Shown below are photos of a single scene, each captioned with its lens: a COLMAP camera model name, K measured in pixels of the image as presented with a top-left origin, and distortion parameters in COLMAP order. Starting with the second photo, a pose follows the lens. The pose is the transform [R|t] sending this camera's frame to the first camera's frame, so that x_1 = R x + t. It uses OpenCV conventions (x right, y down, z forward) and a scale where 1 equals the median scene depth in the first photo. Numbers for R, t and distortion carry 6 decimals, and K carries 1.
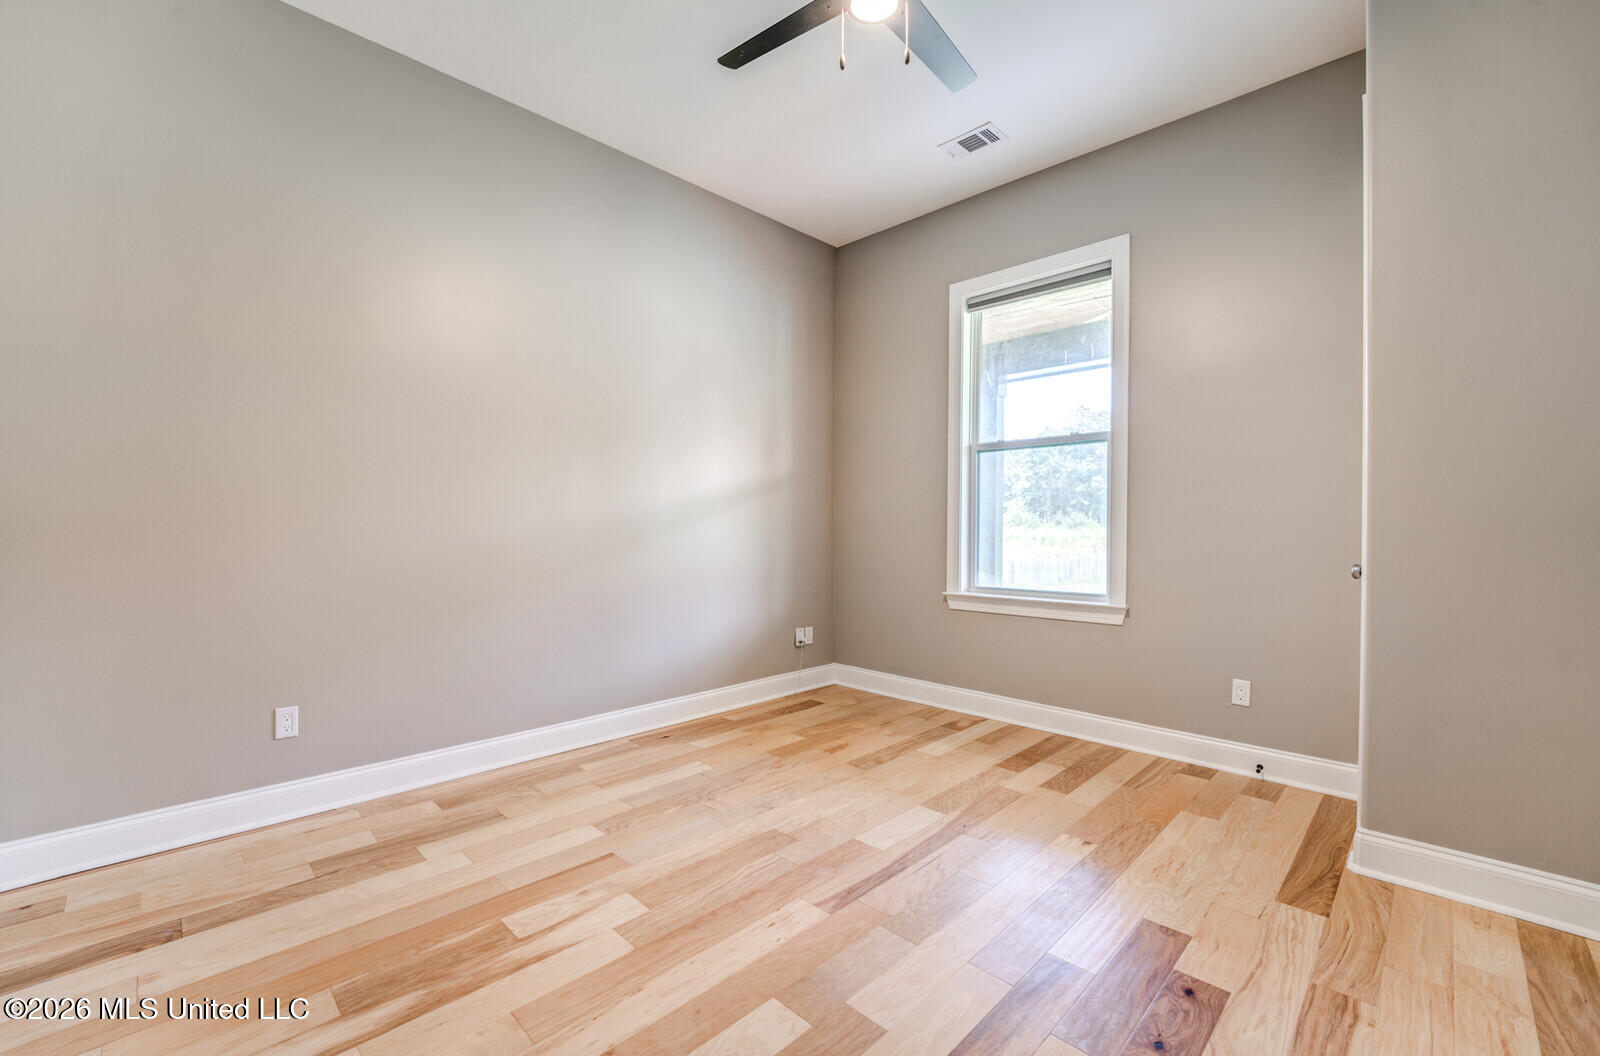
lens RADIAL K [[658.4, 0, 803.4], [0, 658.4, 530.8], [0, 0, 1]] dist [-0.014819, -0.000329]
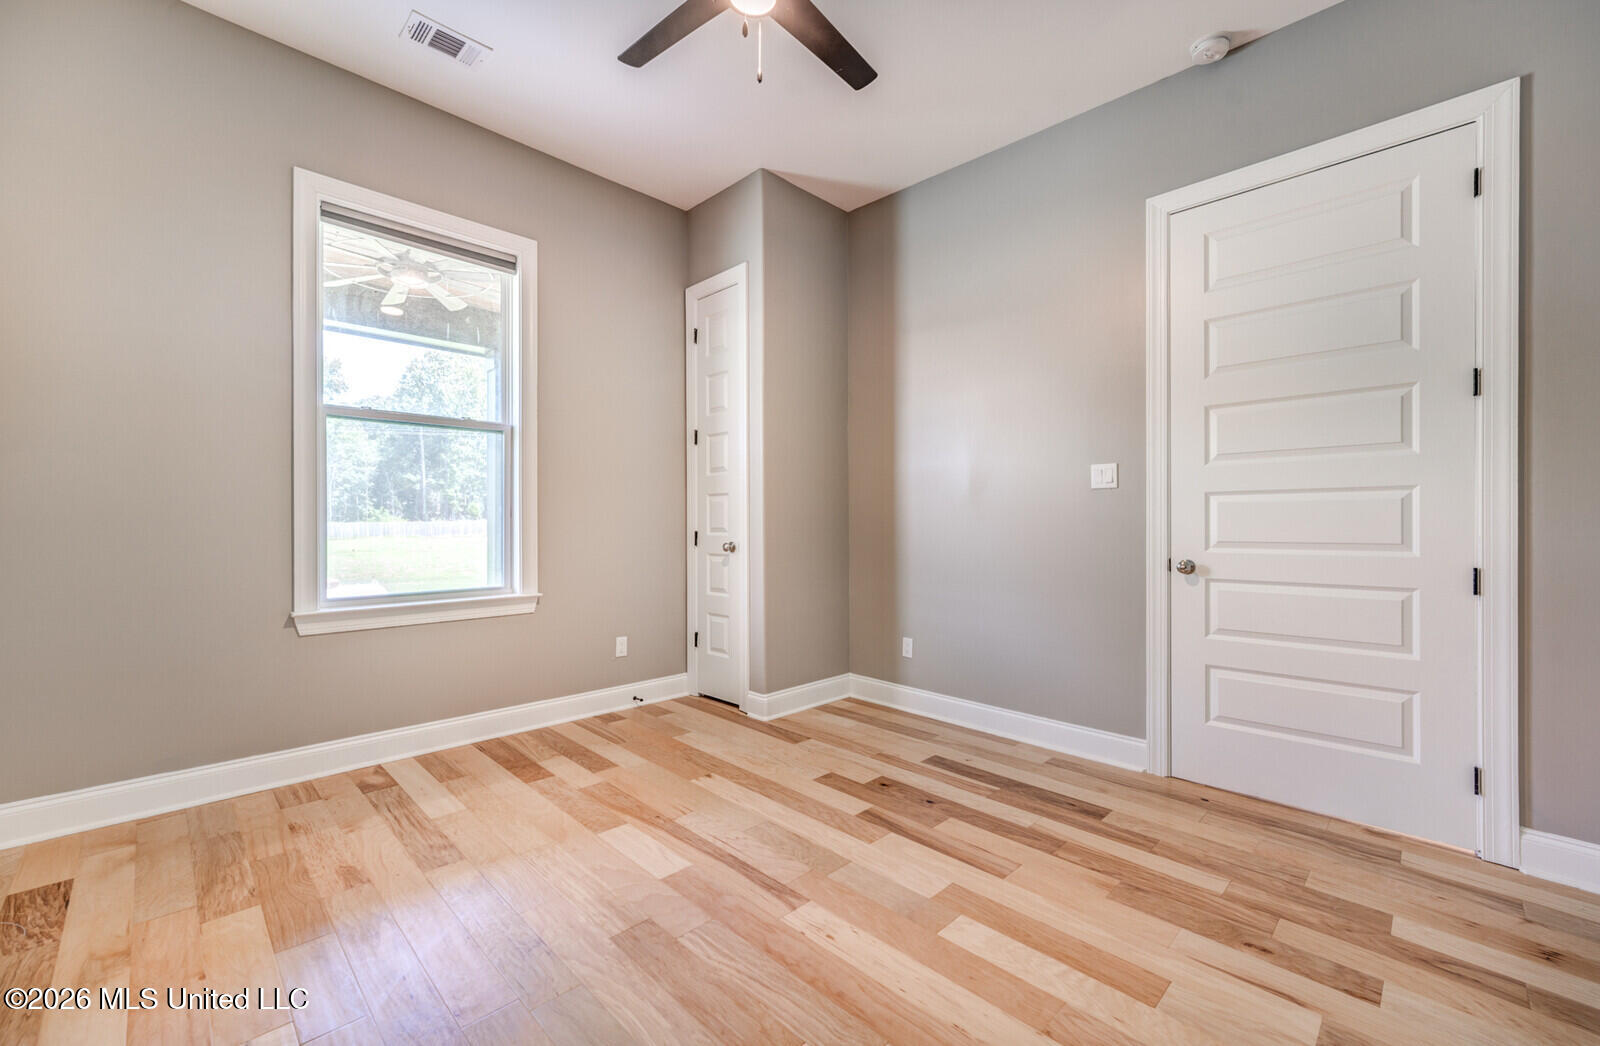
lens RADIAL K [[647.0, 0, 793.3], [0, 647.0, 524.8], [0, 0, 1]] dist [-0.003380, -0.000197]
pose [[0.019248, -0.009747, 0.999767, -0.560524], [0.000592, 0.999952, 0.009737, -0.006672], [-0.999815, 0.000404, 0.019253, 0.585816]]
